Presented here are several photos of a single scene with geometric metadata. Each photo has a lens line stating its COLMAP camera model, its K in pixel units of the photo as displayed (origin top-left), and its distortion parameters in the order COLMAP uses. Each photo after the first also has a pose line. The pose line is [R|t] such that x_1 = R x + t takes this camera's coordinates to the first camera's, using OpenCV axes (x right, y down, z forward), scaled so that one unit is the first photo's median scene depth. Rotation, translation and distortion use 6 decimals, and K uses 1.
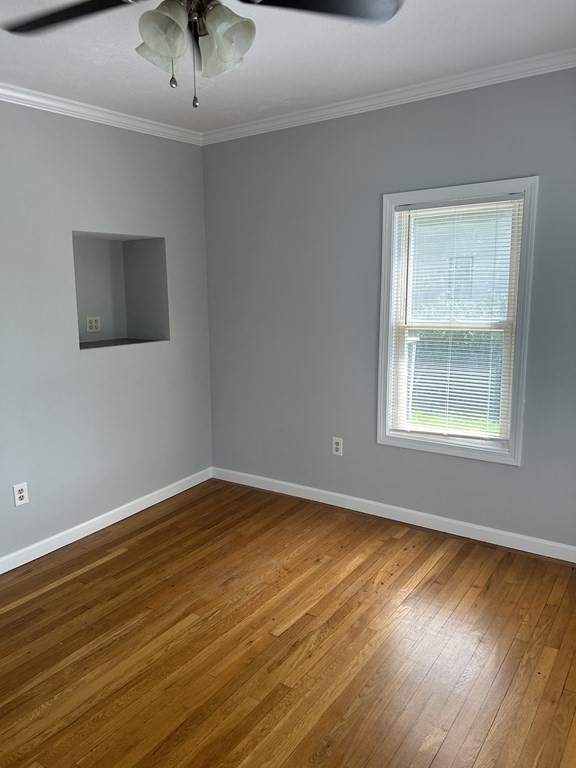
lens RADIAL K [[578.3, 0, 282.8], [0, 578.3, 381.9], [0, 0, 1]] dist [0.054937, -0.062787]
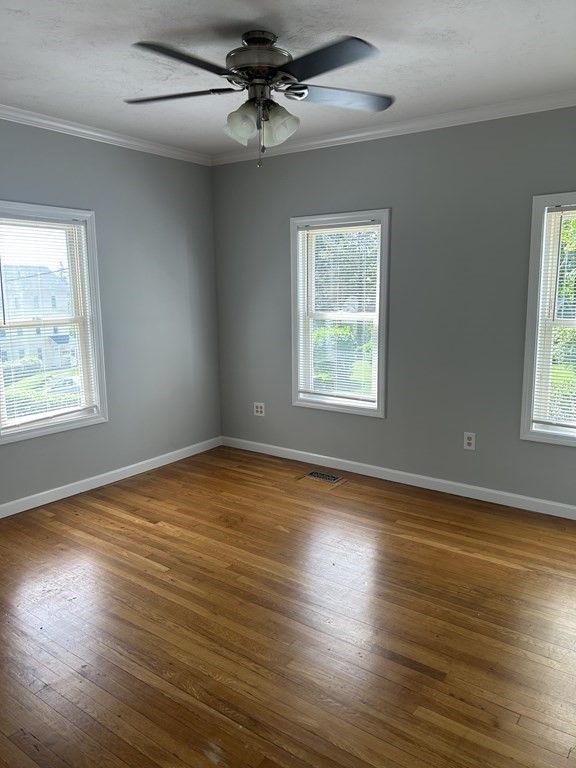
lens RADIAL K [[578.3, 0, 290.1], [0, 578.3, 385.1], [0, 0, 1]] dist [0.054937, -0.062787]
pose [[0.023599, -0.150562, 0.988319, -0.968471], [0.172163, 0.974437, 0.144336, -0.064766], [-0.984786, 0.166746, 0.048917, 0.520324]]
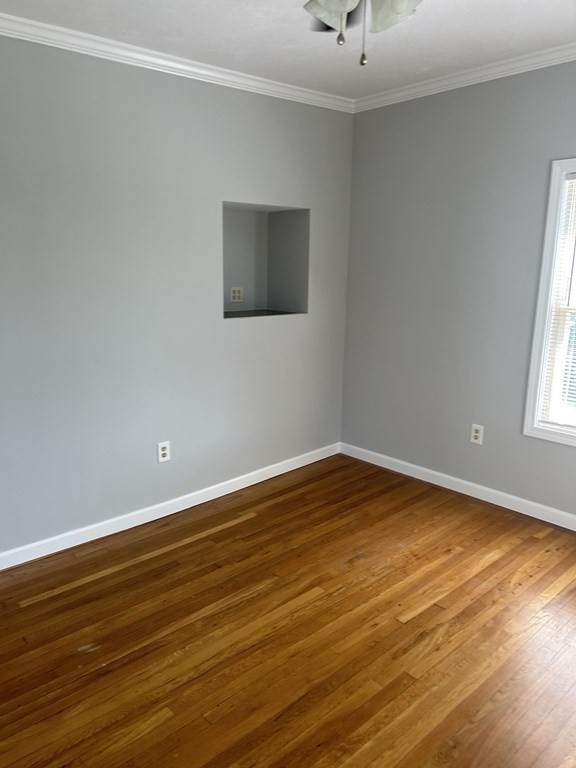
lens RADIAL K [[578.3, 0, 290.6], [0, 578.3, 381.1], [0, 0, 1]] dist [0.054937, -0.062787]
pose [[0.976563, 0.068665, -0.203983, -0.018332], [-0.060313, 0.997078, 0.046890, 0.000055], [0.206607, -0.033488, 0.977851, 0.020245]]
